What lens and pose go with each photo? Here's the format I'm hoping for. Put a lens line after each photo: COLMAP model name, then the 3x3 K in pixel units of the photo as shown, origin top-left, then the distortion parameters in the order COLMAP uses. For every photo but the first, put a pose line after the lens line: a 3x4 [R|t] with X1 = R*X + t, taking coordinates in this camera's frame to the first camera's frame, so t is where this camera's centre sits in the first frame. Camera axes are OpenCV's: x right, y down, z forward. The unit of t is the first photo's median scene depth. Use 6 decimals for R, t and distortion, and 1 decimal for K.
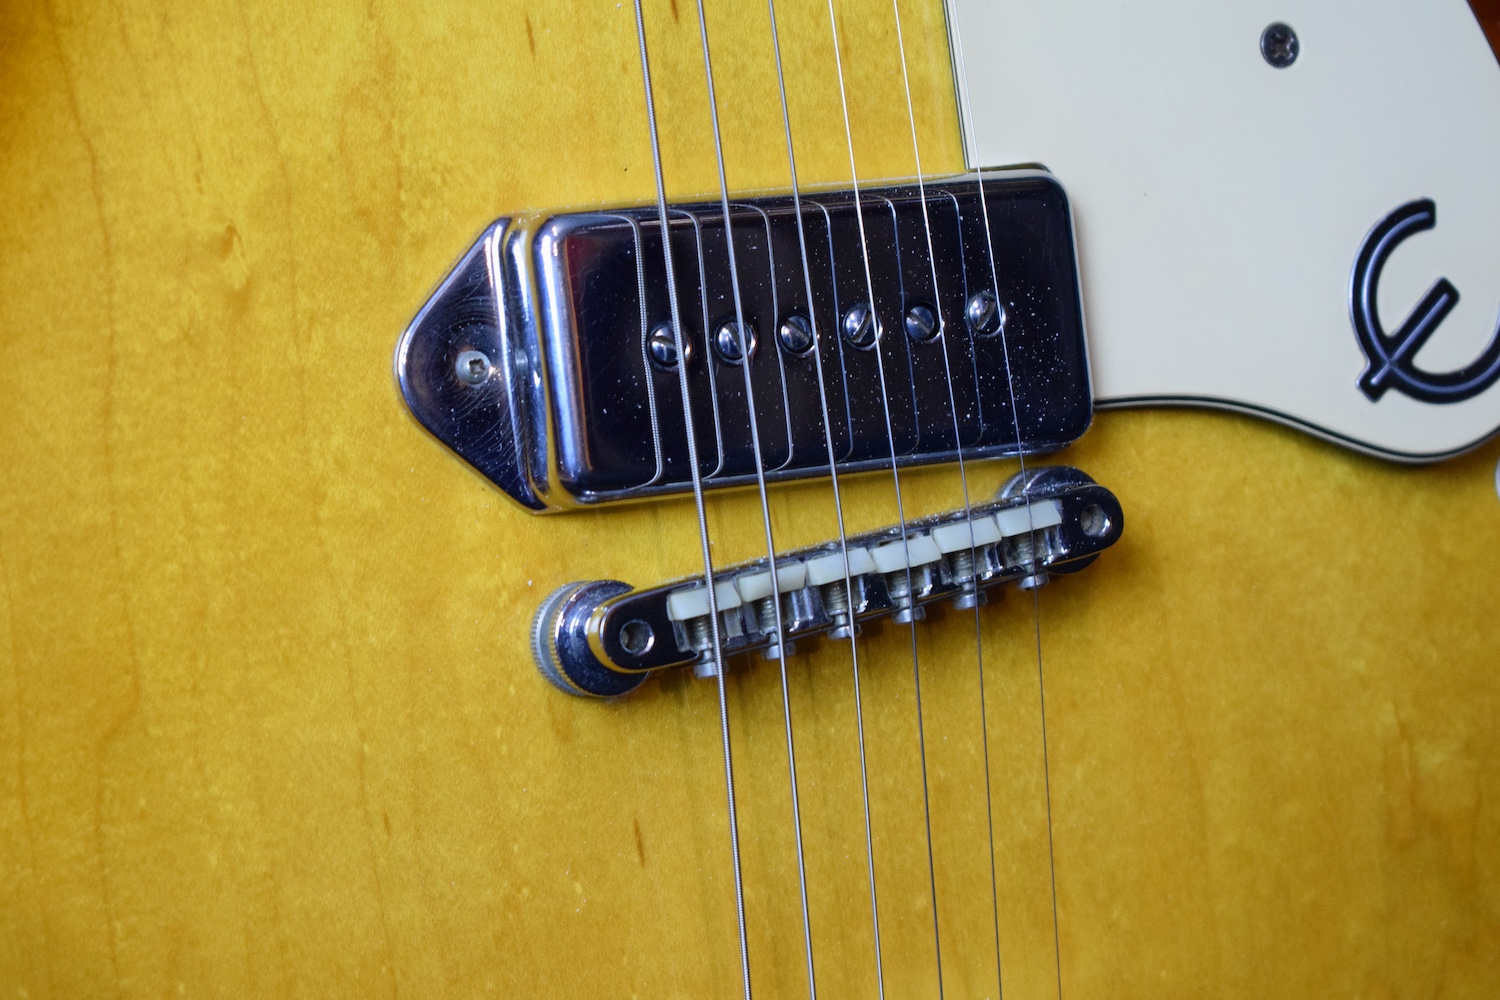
lens RADIAL K [[3387.2, 0, 757.0], [0, 3387.2, 530.5], [0, 0, 1]] dist [0.055809, 0.281443]
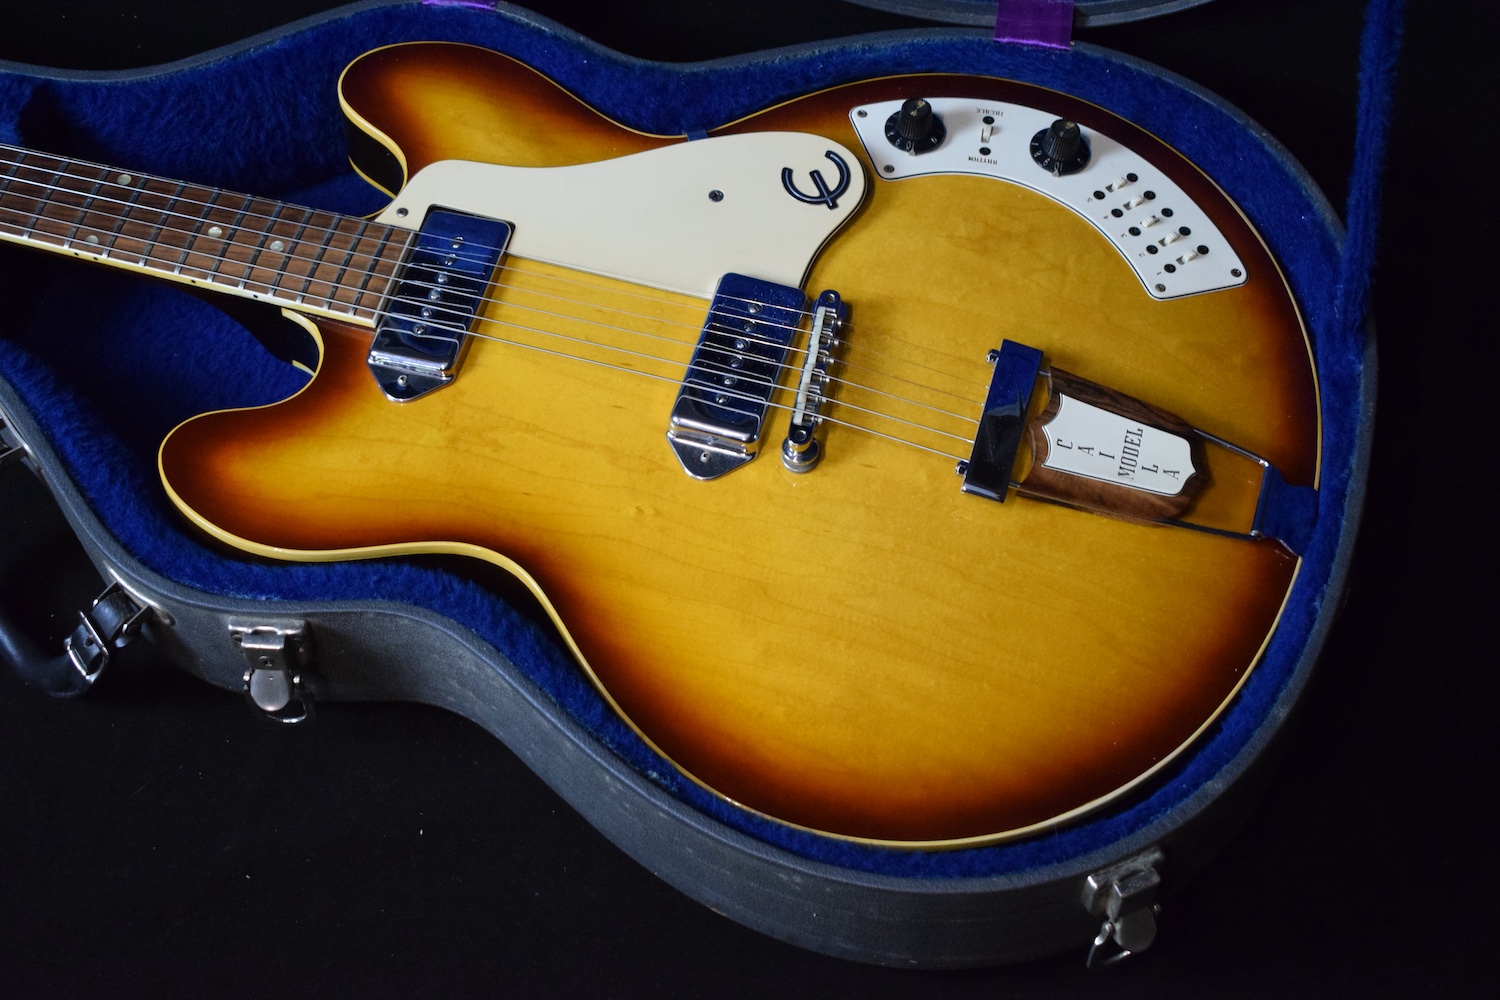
lens RADIAL K [[2537.6, 0, 750.0], [0, 2537.6, 500.0], [0, 0, 1]] dist [0.004090, -0.039367]
pose [[0.369138, -0.926872, 0.068156, -0.257723], [0.918806, 0.352930, -0.176737, 0.407780], [0.139758, 0.127862, 0.981896, -1.268021]]
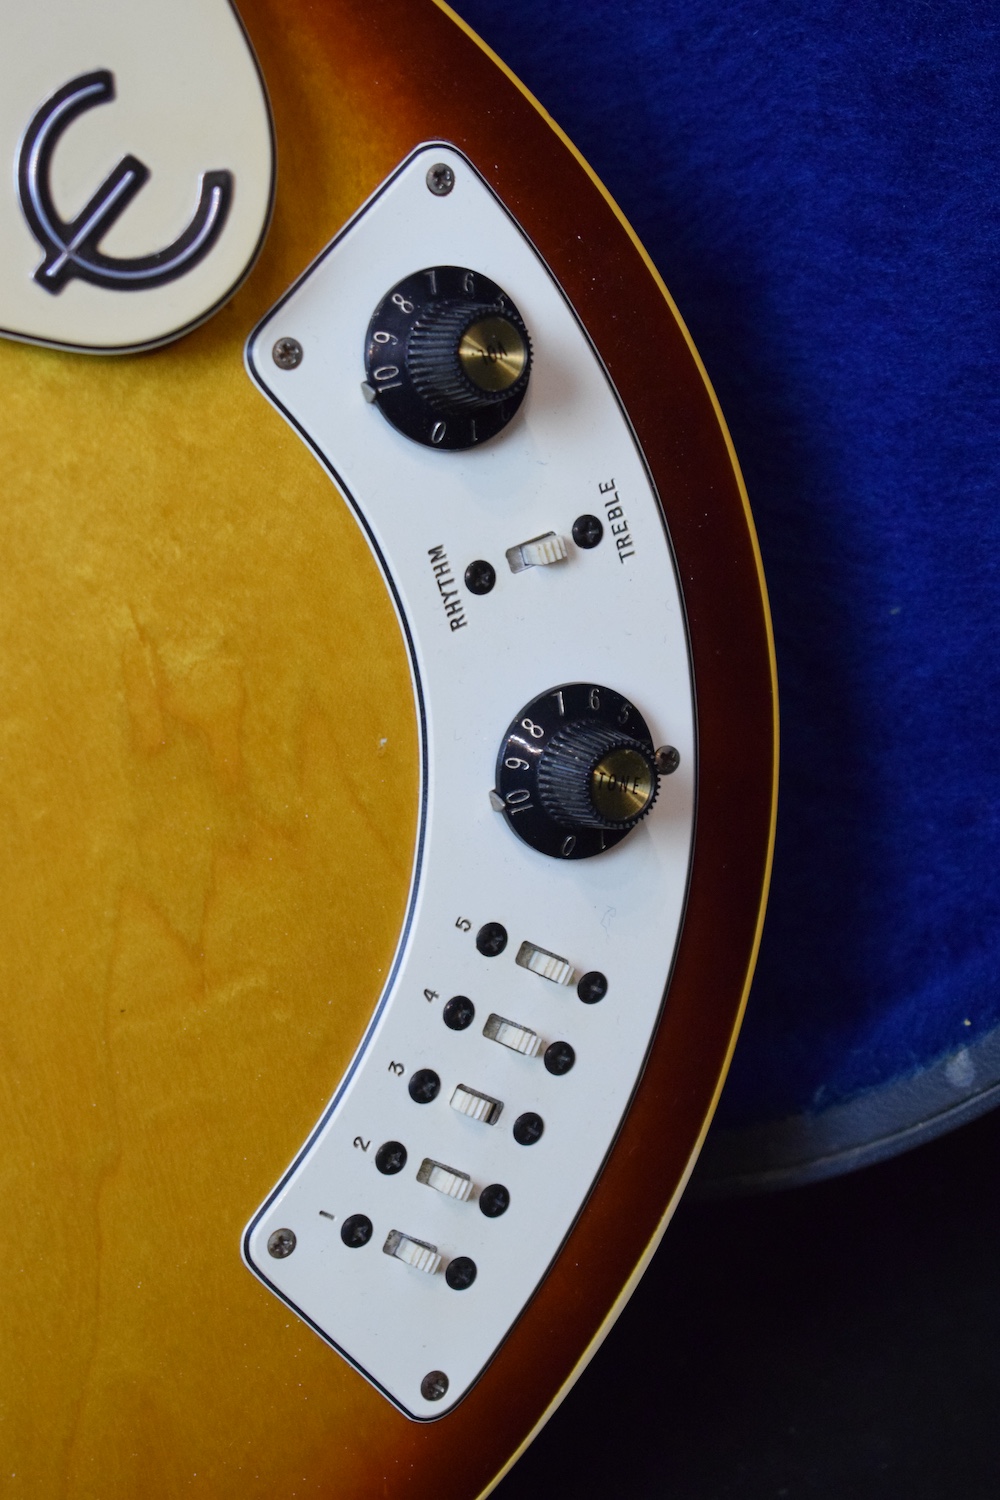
lens RADIAL K [[3387.2, 0, 500.0], [0, 3387.2, 750.0], [0, 0, 1]] dist [0.055809, 0.281443]
pose [[0.997048, -0.056587, -0.051900, 0.374178], [0.063571, 0.987438, 0.144656, -0.044933], [0.043063, -0.147529, 0.988120, 0.061839]]
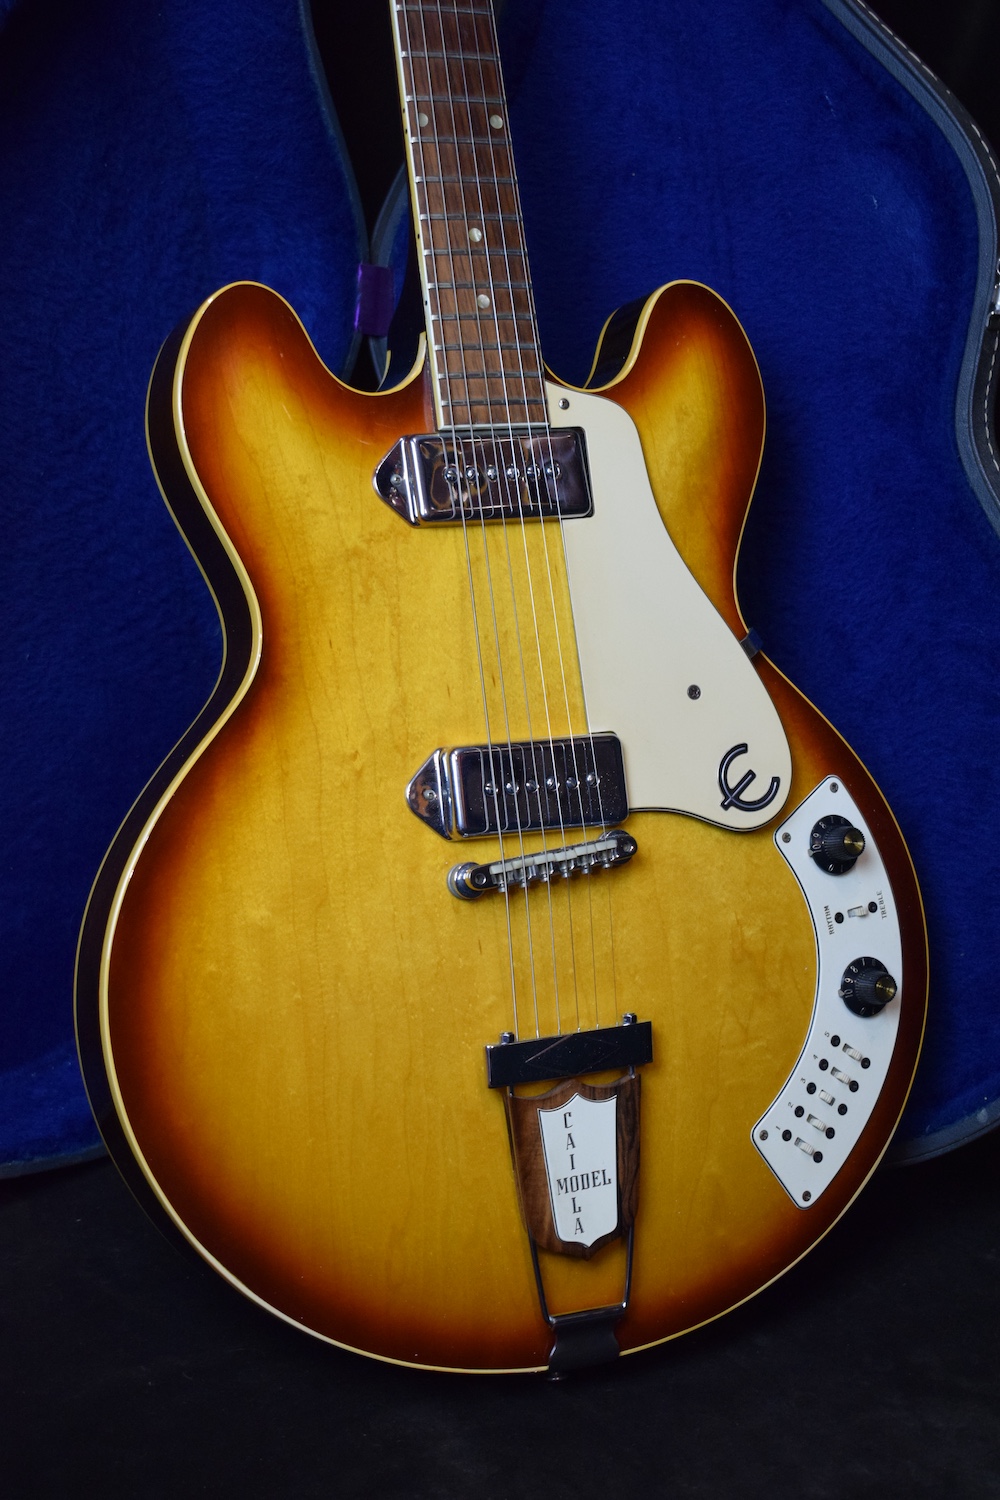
lens RADIAL K [[2537.6, 0, 500.0], [0, 2537.6, 750.0], [0, 0, 1]] dist [0.004090, -0.039367]
pose [[0.999787, 0.008347, -0.018899, 0.026283], [-0.009787, 0.996952, -0.077398, 0.090876], [0.018196, 0.077566, 0.996821, -1.339520]]
